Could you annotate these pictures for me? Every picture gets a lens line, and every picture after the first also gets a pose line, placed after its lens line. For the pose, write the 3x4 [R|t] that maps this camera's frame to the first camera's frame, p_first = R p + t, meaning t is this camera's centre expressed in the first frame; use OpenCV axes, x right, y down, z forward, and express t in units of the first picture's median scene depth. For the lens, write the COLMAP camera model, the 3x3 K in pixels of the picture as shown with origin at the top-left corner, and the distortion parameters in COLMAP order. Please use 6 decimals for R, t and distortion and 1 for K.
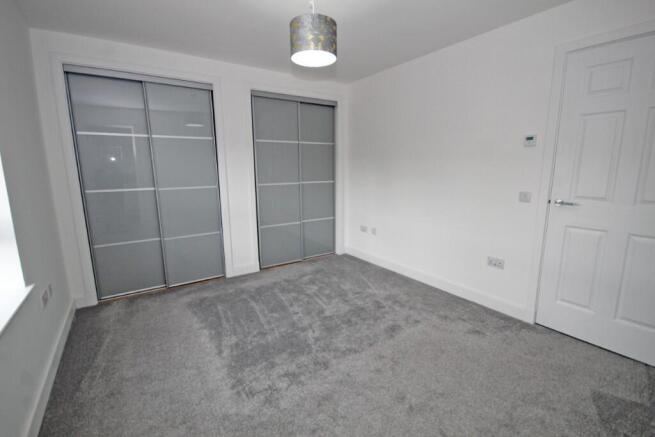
lens RADIAL K [[302.8, 0, 327.0], [0, 302.8, 220.0], [0, 0, 1]] dist [0.001274, -0.000050]
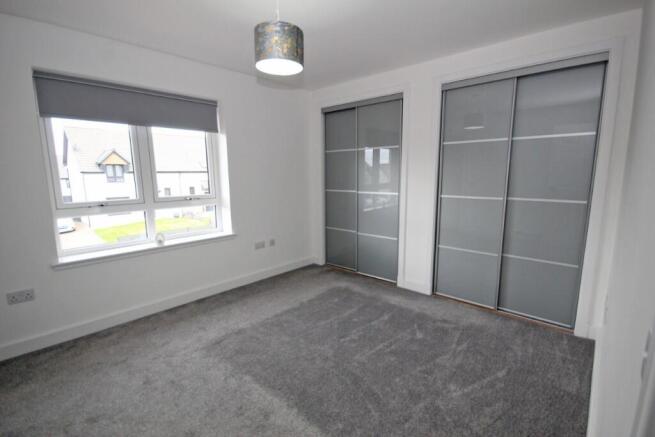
lens RADIAL K [[302.8, 0, 327.7], [0, 302.8, 222.6], [0, 0, 1]] dist [0.001274, -0.000050]
pose [[0.230338, 0.172004, -0.957789, 0.553602], [-0.154636, 0.978218, 0.138484, -0.119989], [0.960746, 0.116210, 0.251919, 0.524153]]
